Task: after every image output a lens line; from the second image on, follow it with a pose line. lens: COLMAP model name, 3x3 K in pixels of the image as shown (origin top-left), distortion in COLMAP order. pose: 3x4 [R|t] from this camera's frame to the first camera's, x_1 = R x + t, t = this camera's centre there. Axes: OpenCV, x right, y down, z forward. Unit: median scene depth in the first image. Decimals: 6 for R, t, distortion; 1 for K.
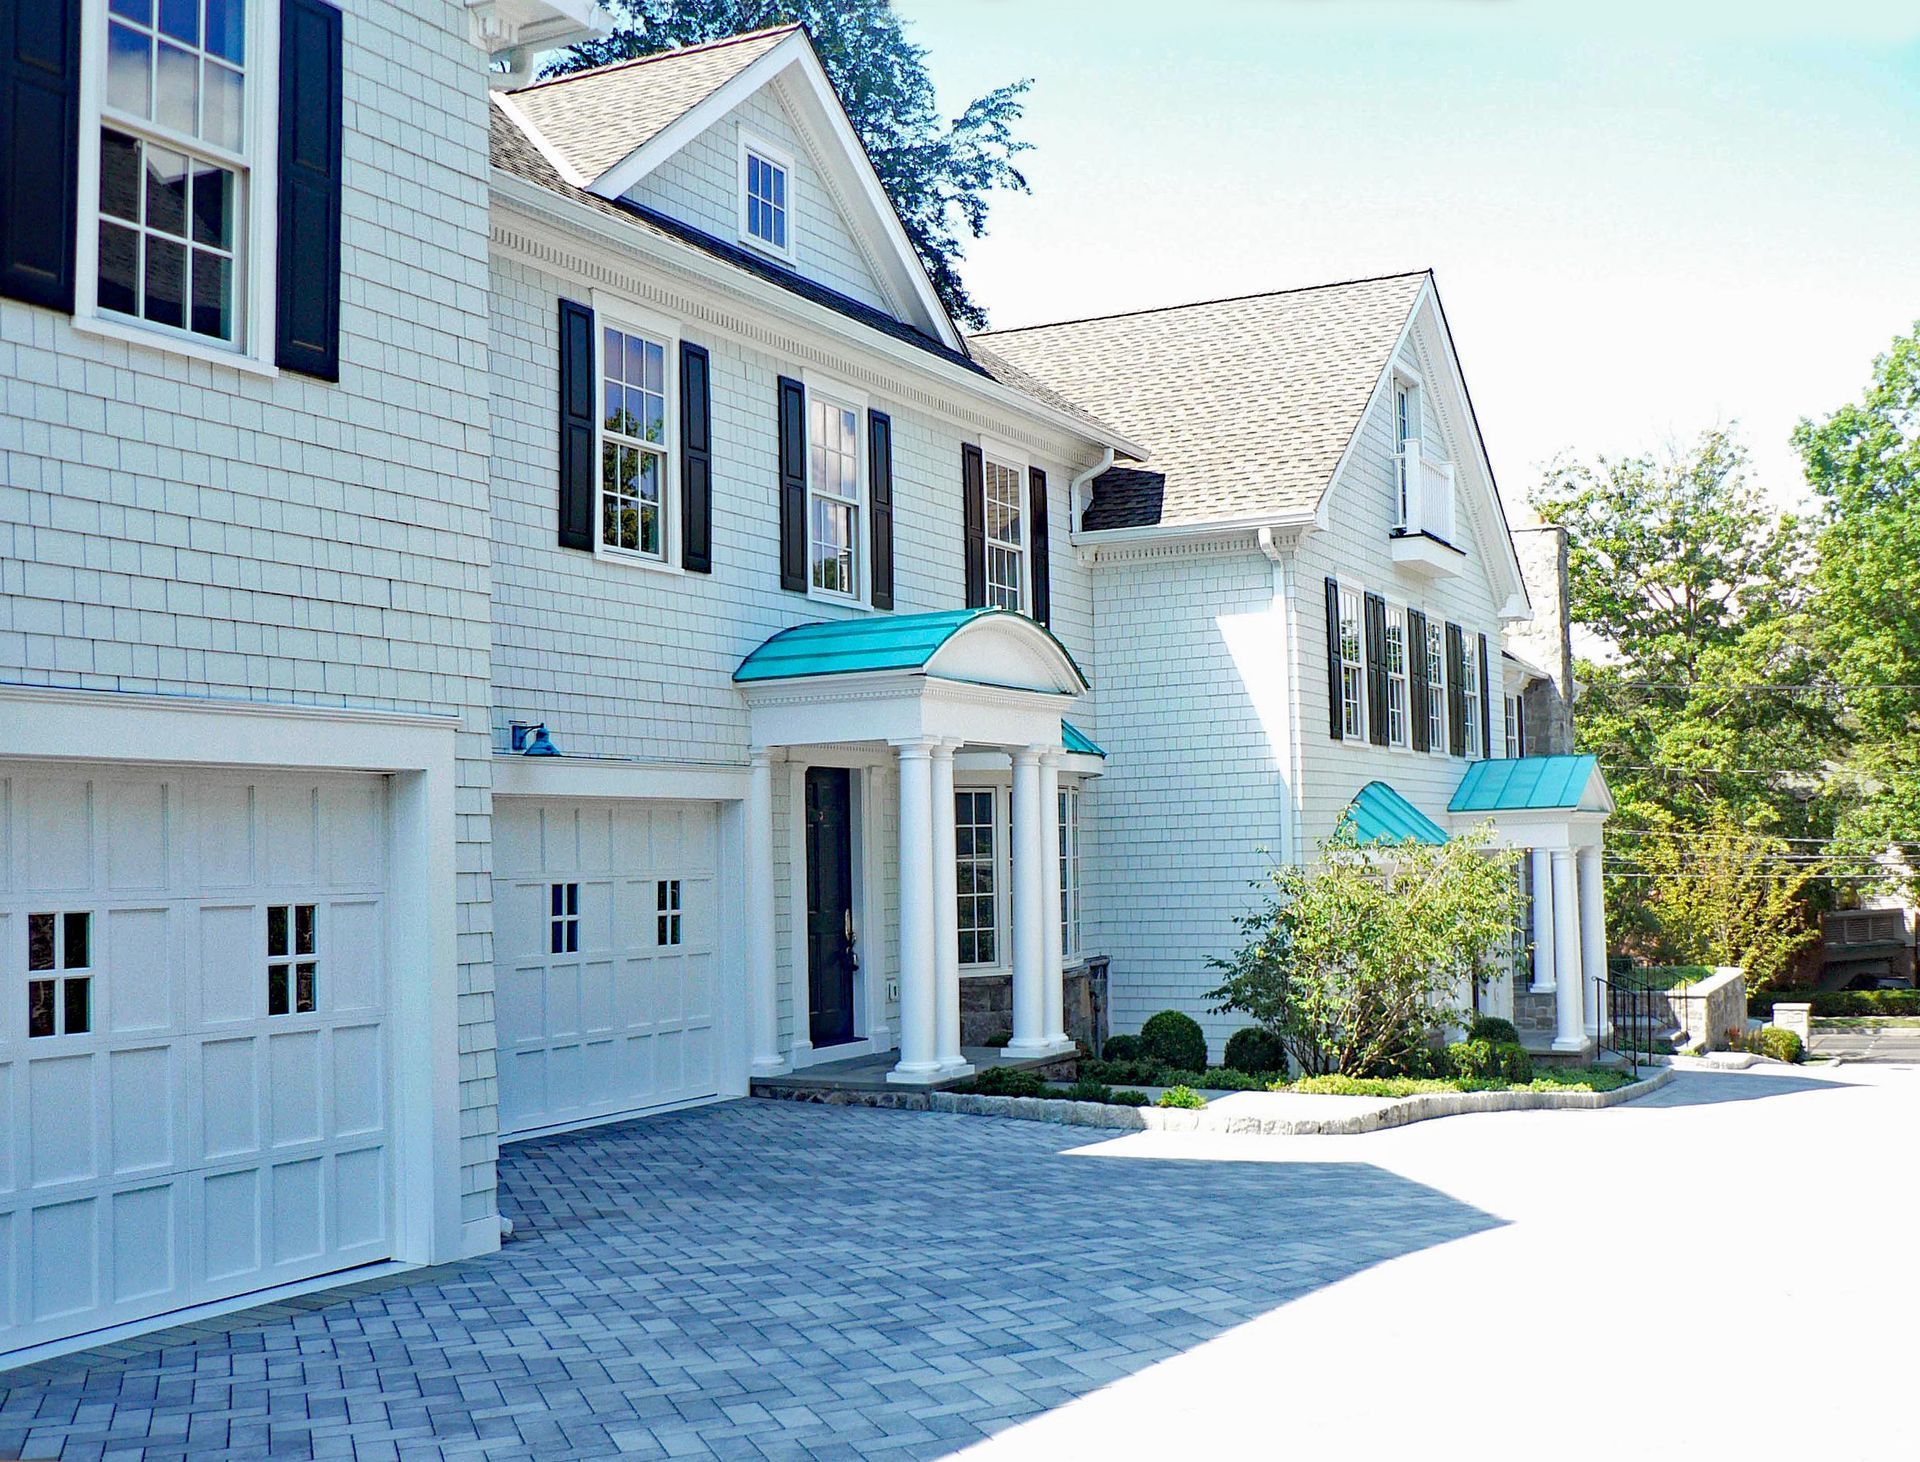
lens RADIAL K [[2140.6, 0, 959.3], [0, 2140.6, 732.4], [0, 0, 1]] dist [-0.162455, 0.000000]
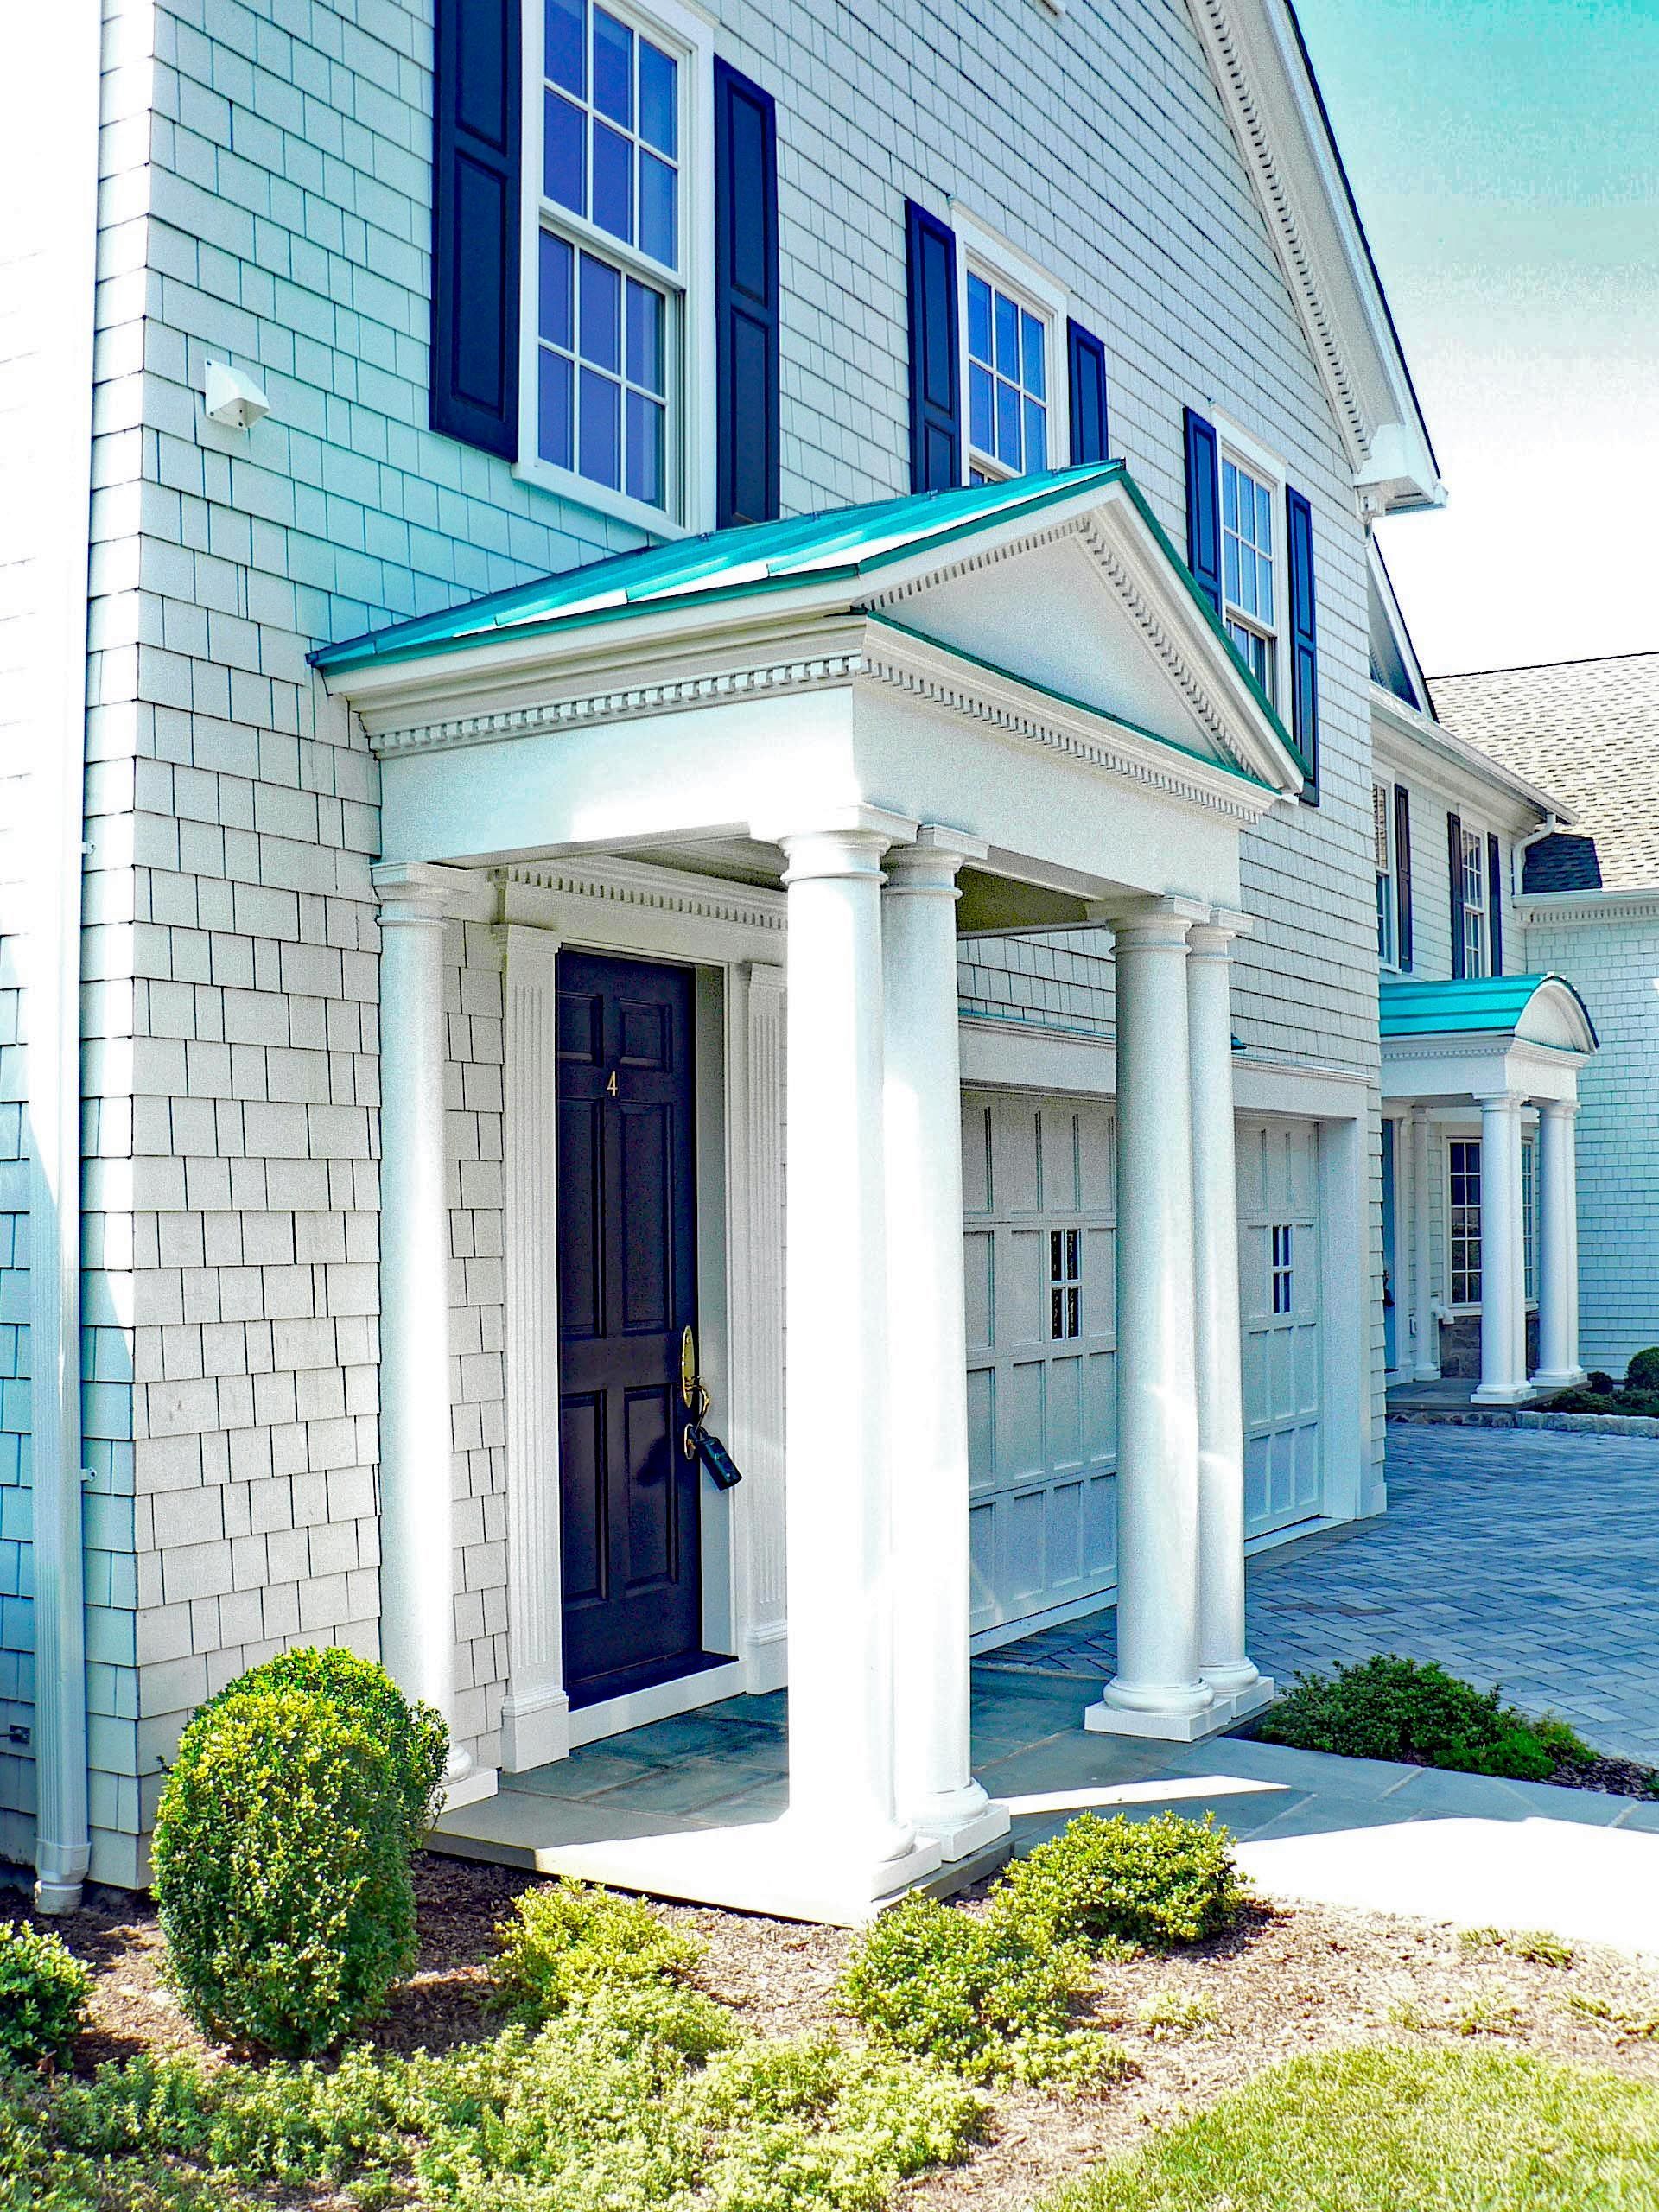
lens RADIAL K [[2453.7, 0, 831.3], [0, 2453.7, 1112.1], [0, 0, 1]] dist [-0.120998, 0.000000]
pose [[0.998934, 0.009012, -0.045277, -0.307110], [-0.008359, 0.999859, 0.014577, -0.002676], [0.045402, -0.014183, 0.998868, -0.272505]]
